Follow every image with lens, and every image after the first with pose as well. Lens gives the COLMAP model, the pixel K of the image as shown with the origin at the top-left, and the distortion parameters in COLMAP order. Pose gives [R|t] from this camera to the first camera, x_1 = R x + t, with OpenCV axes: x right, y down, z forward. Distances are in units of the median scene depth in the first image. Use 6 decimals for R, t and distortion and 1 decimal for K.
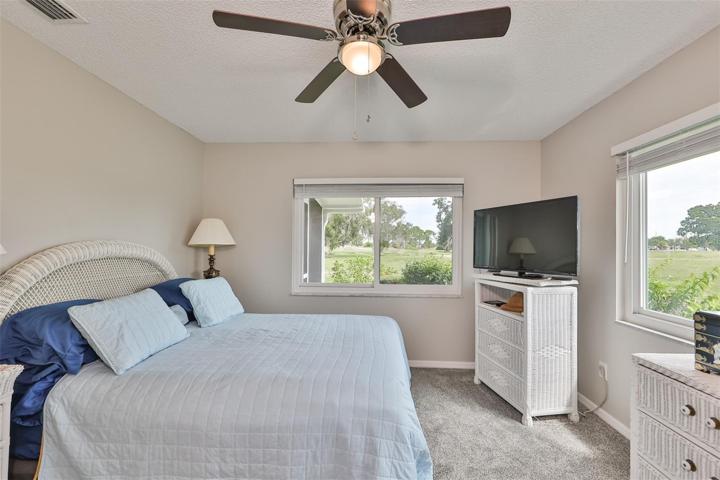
lens RADIAL K [[306.7, 0, 360.0], [0, 306.7, 243.7], [0, 0, 1]] dist [0.004018, -0.000976]
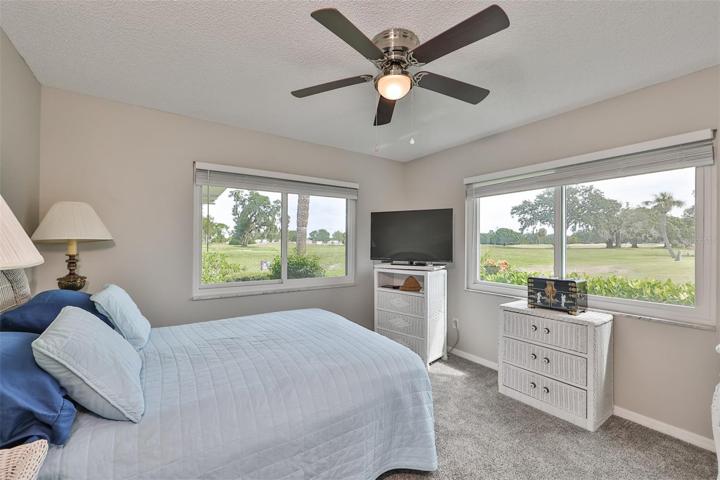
lens RADIAL K [[306.7, 0, 363.9], [0, 306.7, 240.8], [0, 0, 1]] dist [0.004018, -0.000976]
pose [[0.792827, 0.002308, 0.609442, -0.429632], [-0.007025, 0.999961, 0.005352, -0.003359], [-0.609406, -0.008525, 0.792813, 0.058555]]
